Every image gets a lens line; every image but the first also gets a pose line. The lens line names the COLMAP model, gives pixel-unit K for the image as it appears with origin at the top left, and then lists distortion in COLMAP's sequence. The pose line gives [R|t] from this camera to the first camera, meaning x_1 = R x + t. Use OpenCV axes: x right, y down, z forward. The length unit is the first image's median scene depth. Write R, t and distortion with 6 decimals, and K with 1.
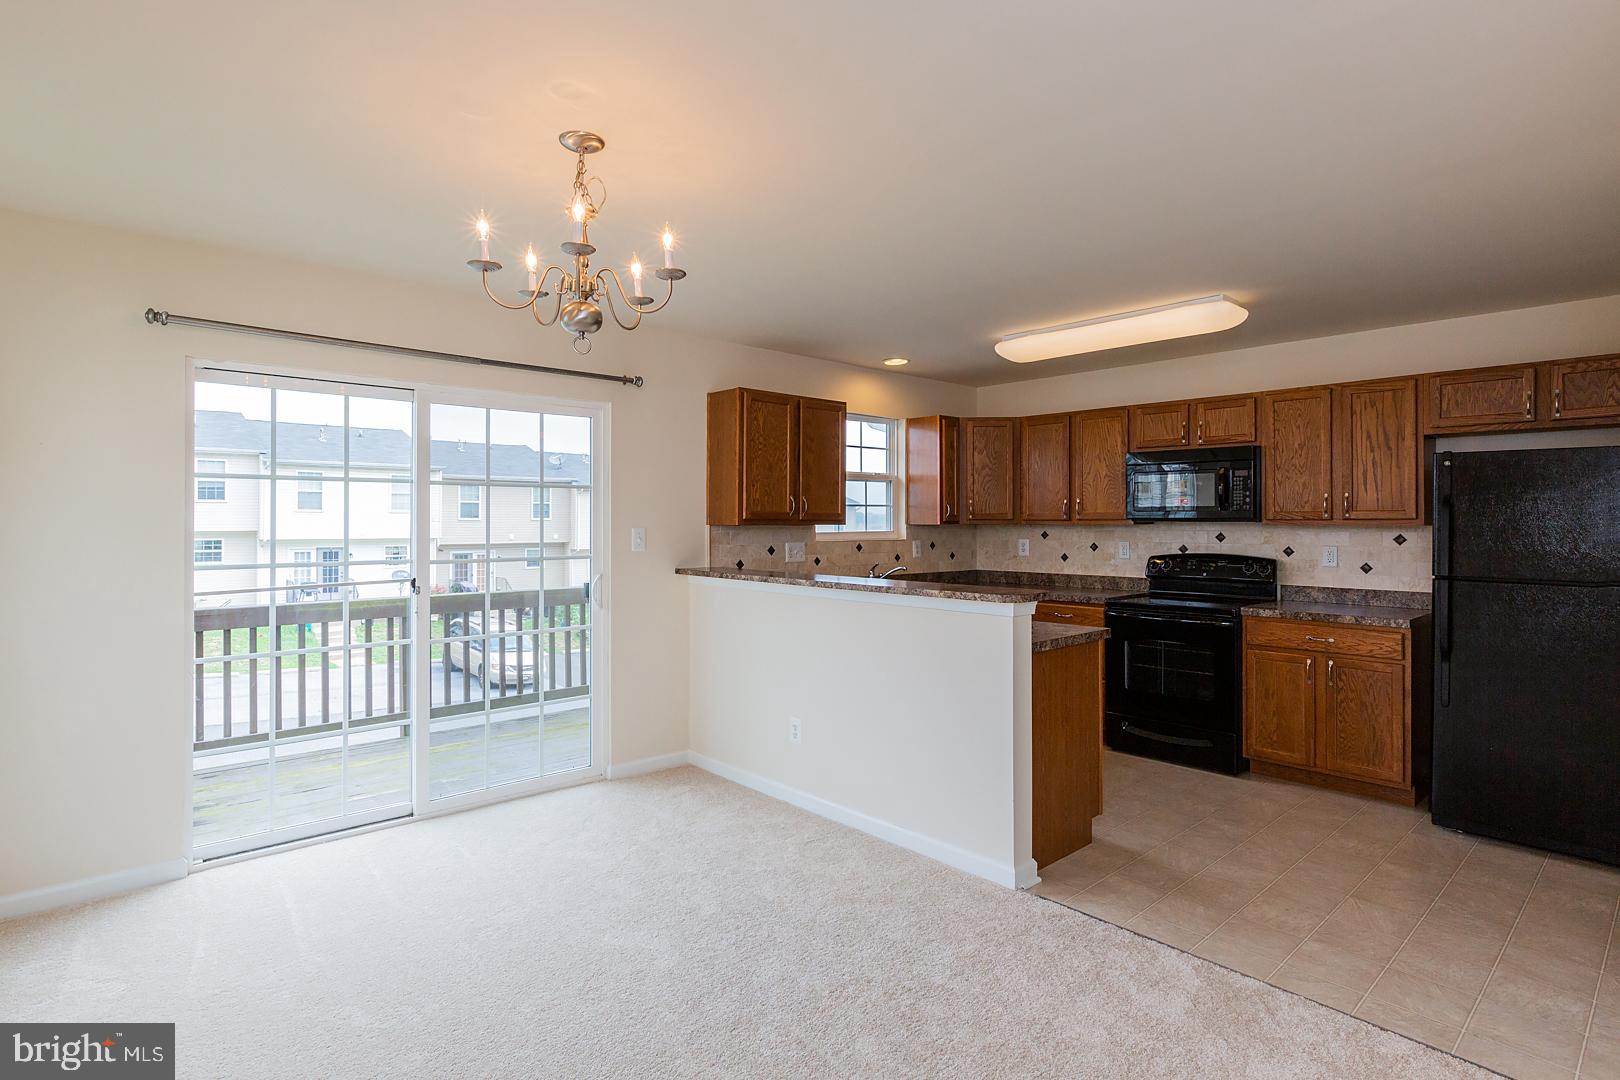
lens RADIAL K [[822.4, 0, 814.1], [0, 822.4, 517.8], [0, 0, 1]] dist [-0.003408, -0.000296]
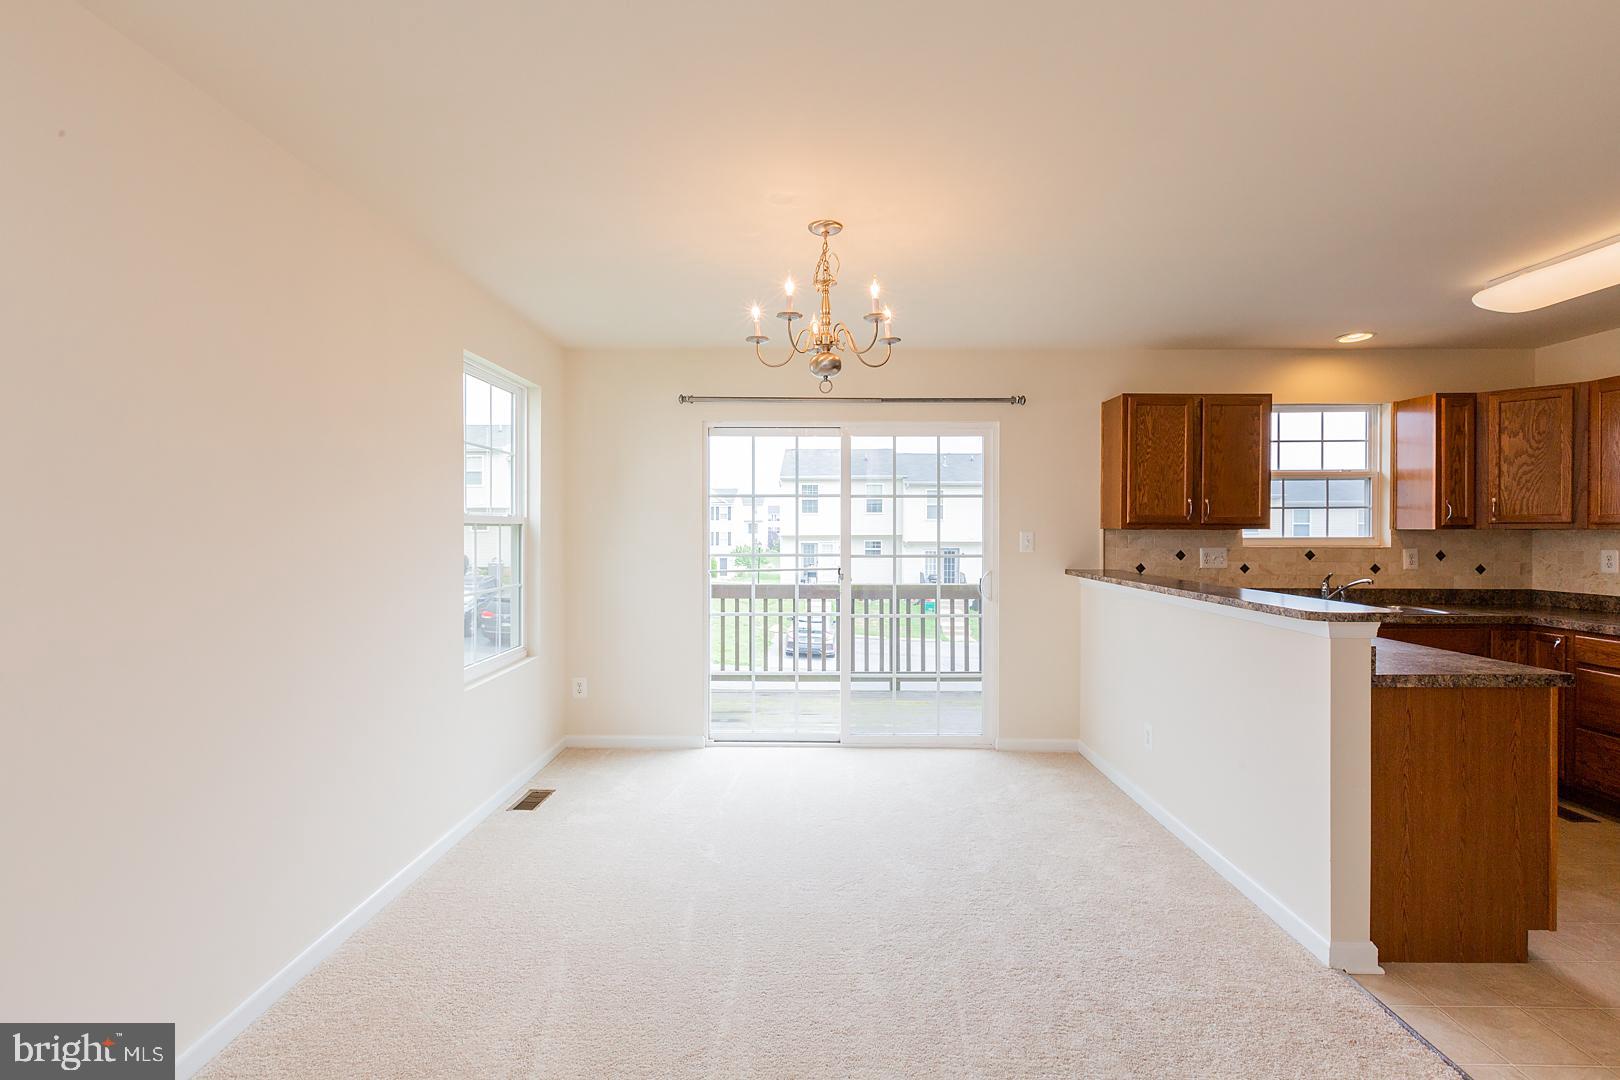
lens RADIAL K [[729.9, 0, 805.6], [0, 729.9, 535.3], [0, 0, 1]] dist [-0.000613, -0.000399]
pose [[0.729151, 0.006801, -0.684319, 0.227735], [0.002482, 0.999918, 0.012582, 0.004141], [0.684348, -0.010873, 0.729074, 0.067950]]
